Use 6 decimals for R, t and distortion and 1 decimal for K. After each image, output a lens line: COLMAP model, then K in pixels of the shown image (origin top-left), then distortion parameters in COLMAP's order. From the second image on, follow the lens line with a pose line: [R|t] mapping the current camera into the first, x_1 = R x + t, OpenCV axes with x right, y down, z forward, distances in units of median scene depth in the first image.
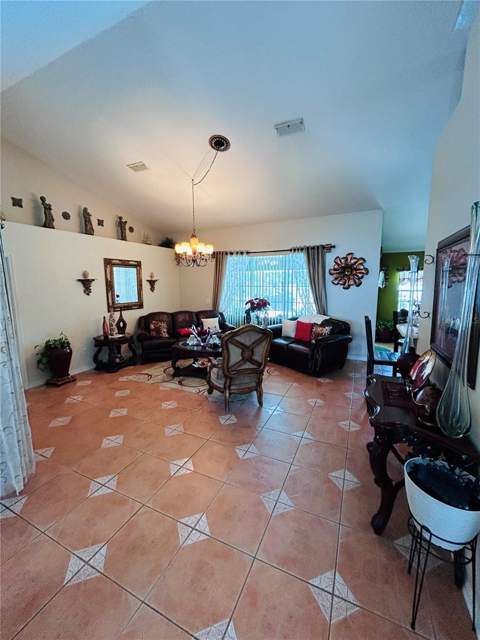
lens RADIAL K [[257.5, 0, 240.5], [0, 257.5, 320.0], [0, 0, 1]] dist [-0.001936, 0.000544]
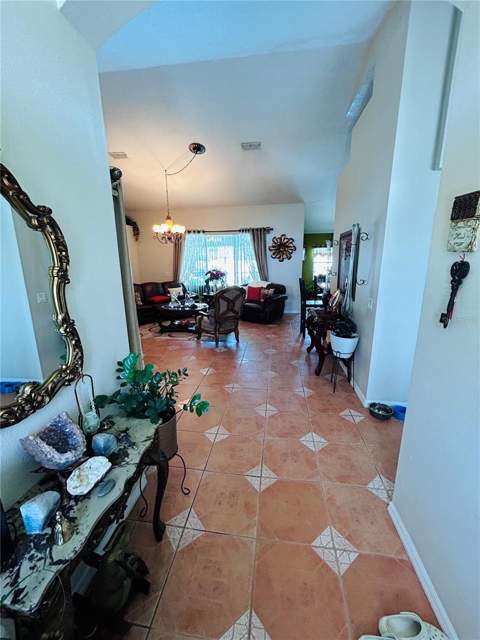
lens RADIAL K [[257.5, 0, 237.9], [0, 257.5, 319.2], [0, 0, 1]] dist [-0.001936, 0.000544]
pose [[0.957803, -0.070853, 0.278557, -0.218027], [0.045409, 0.994271, 0.096764, 0.042683], [-0.283817, -0.080032, 0.955533, -0.268722]]
